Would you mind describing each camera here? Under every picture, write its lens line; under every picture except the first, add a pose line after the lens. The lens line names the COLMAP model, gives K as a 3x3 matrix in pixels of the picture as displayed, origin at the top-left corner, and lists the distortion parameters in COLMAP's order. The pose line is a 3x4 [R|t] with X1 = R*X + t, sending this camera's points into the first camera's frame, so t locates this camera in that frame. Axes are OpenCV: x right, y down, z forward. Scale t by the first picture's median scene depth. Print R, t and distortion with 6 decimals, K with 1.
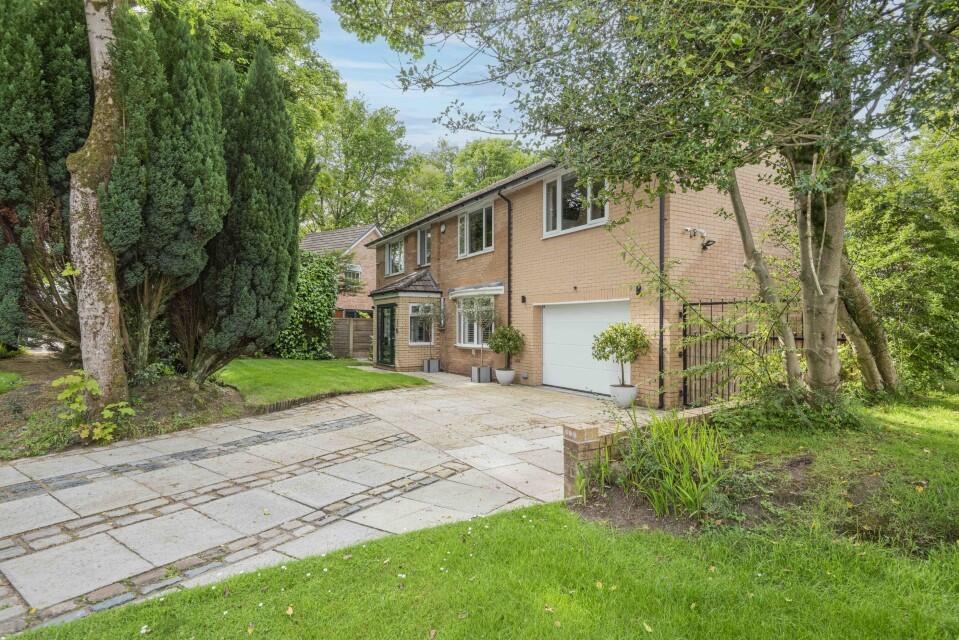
lens RADIAL K [[527.3, 0, 479.1], [0, 527.3, 321.6], [0, 0, 1]] dist [0.000247, 0.000004]
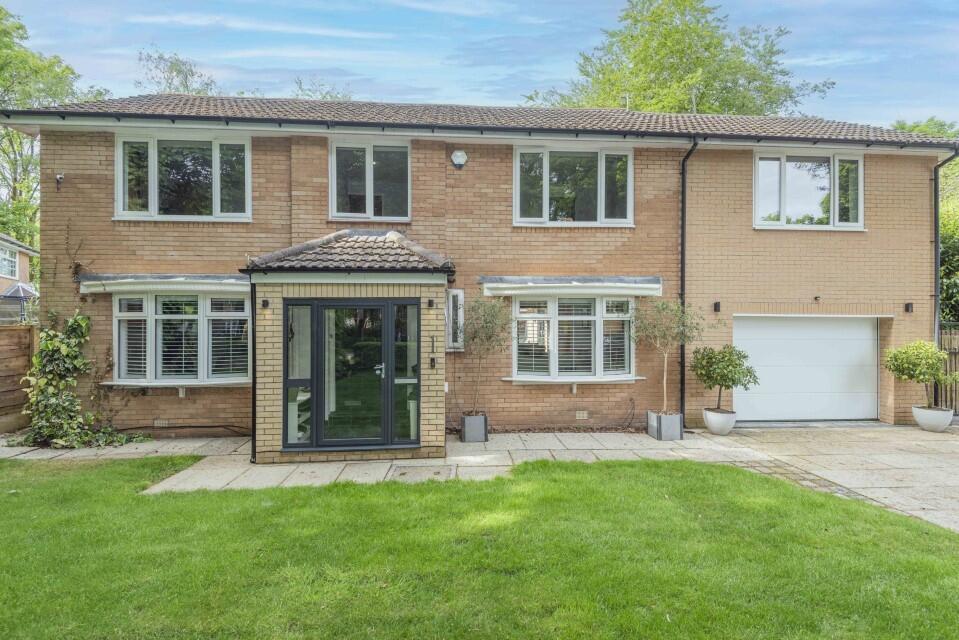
lens RADIAL K [[434.0, 0, 478.3], [0, 434.0, 346.8], [0, 0, 1]] dist [0.005546, -0.000060]
pose [[0.426379, -0.002845, 0.904540, -0.497108], [-0.004582, 0.999975, 0.005305, 0.008573], [-0.904533, -0.006407, 0.426356, 0.882934]]
